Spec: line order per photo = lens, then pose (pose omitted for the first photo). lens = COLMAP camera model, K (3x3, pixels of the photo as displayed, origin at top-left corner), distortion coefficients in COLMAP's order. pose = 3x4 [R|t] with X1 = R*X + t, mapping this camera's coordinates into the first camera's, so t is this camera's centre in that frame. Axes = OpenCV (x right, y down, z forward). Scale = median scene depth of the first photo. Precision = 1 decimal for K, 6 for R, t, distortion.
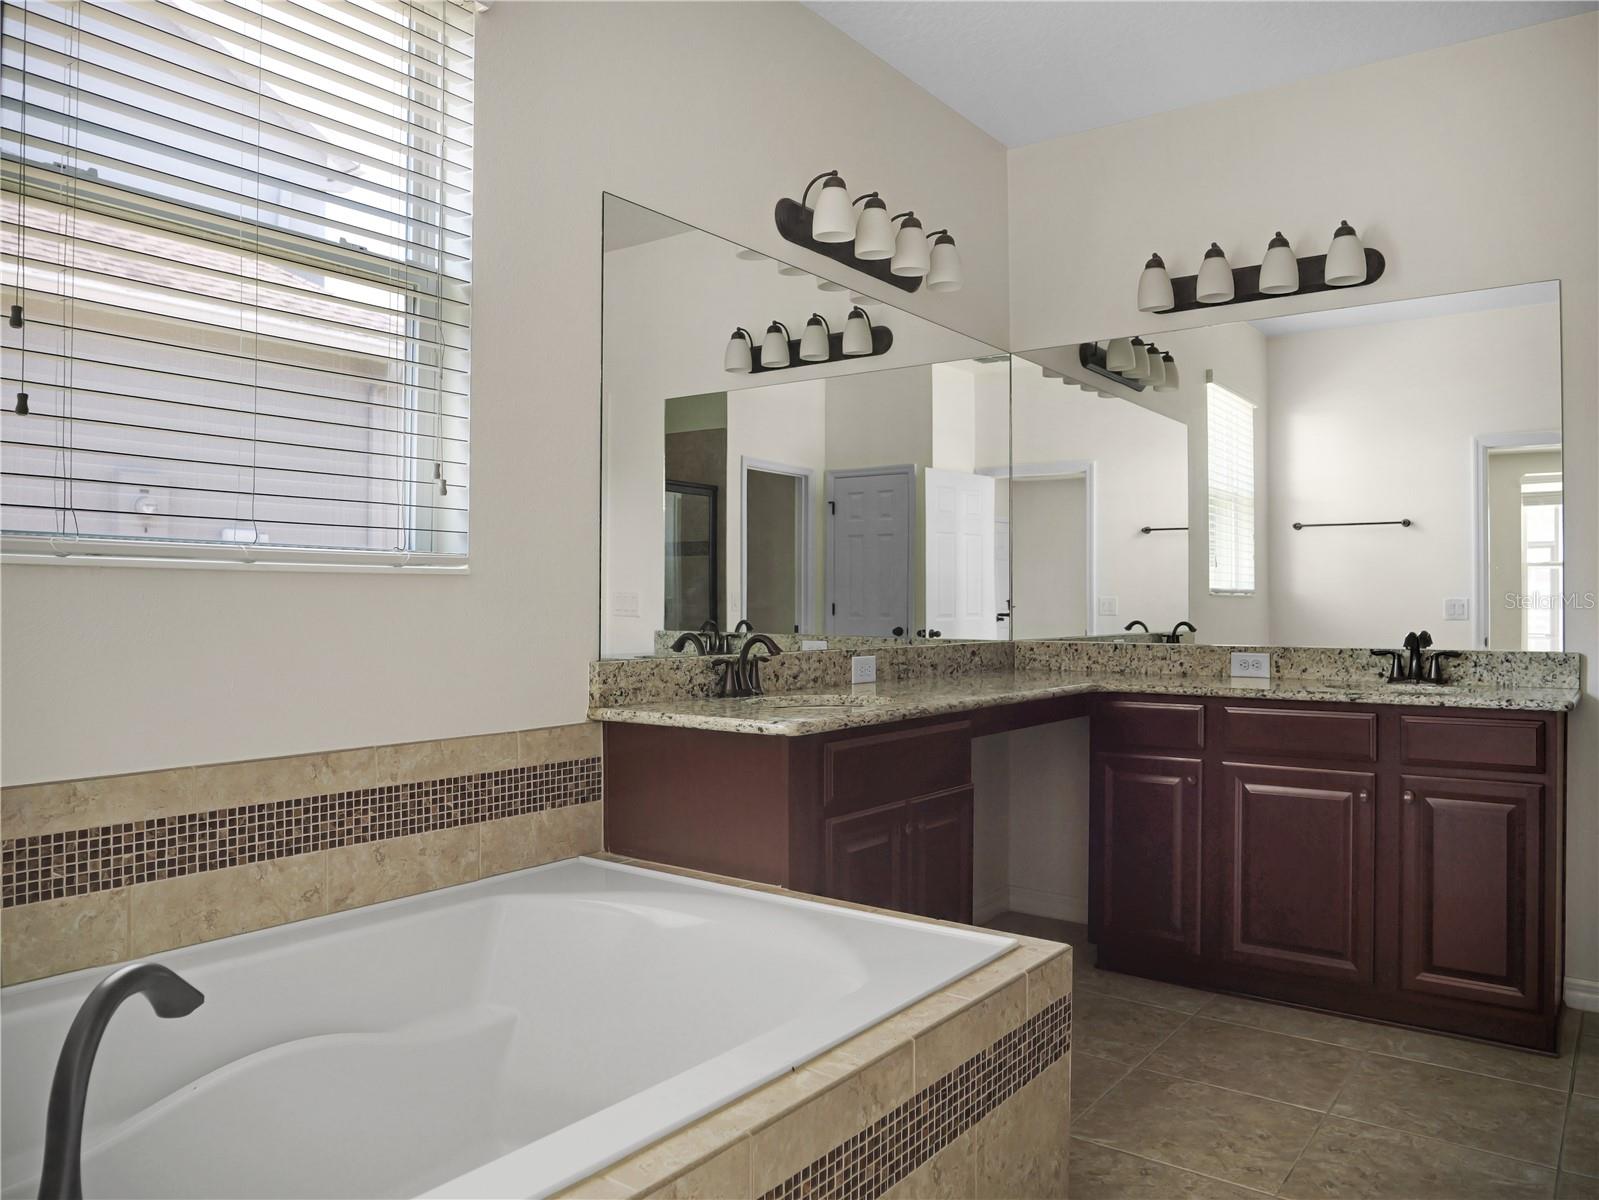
lens RADIAL K [[1151.6, 0, 797.3], [0, 1151.6, 596.3], [0, 0, 1]] dist [-0.049706, 0.014339]
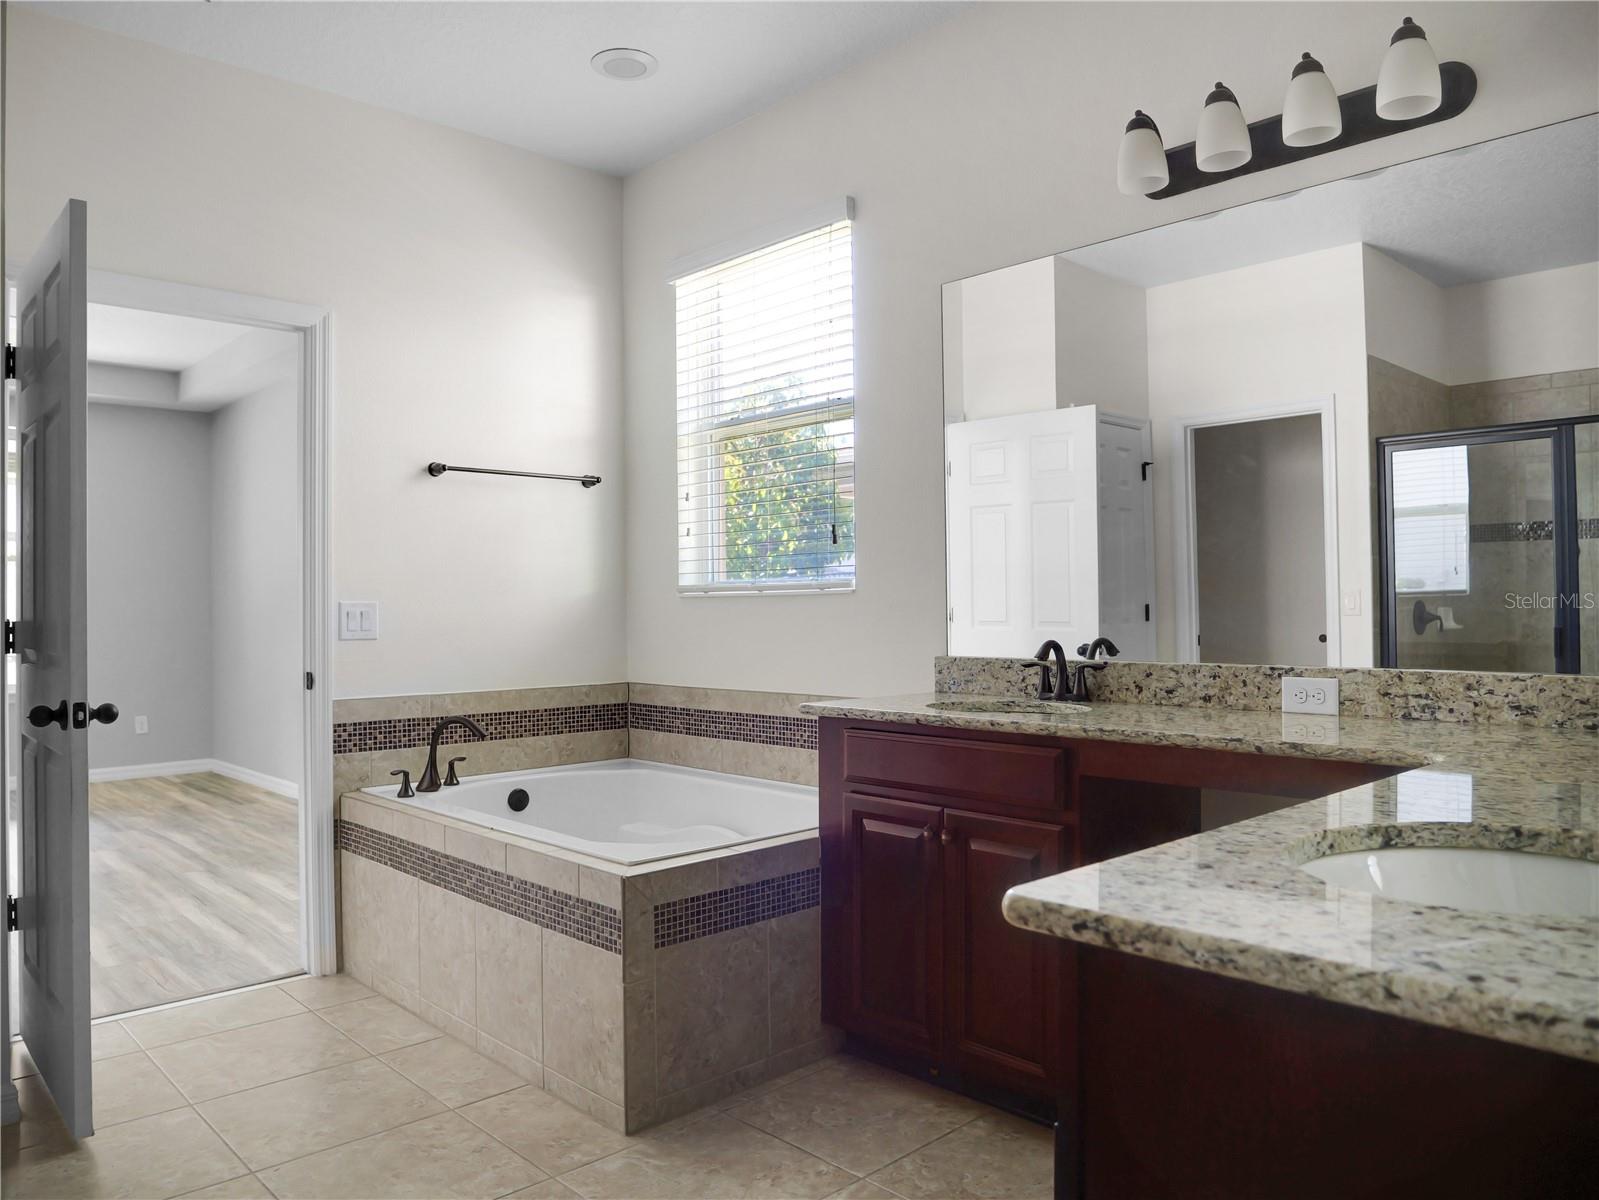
lens RADIAL K [[1151.6, 0, 794.9], [0, 1151.6, 605.6], [0, 0, 1]] dist [-0.049706, 0.014339]
pose [[-0.186271, -0.005886, -0.982481, 0.763613], [0.014629, 0.999855, -0.008764, 0.006830], [0.982390, -0.016005, -0.186158, 0.741977]]
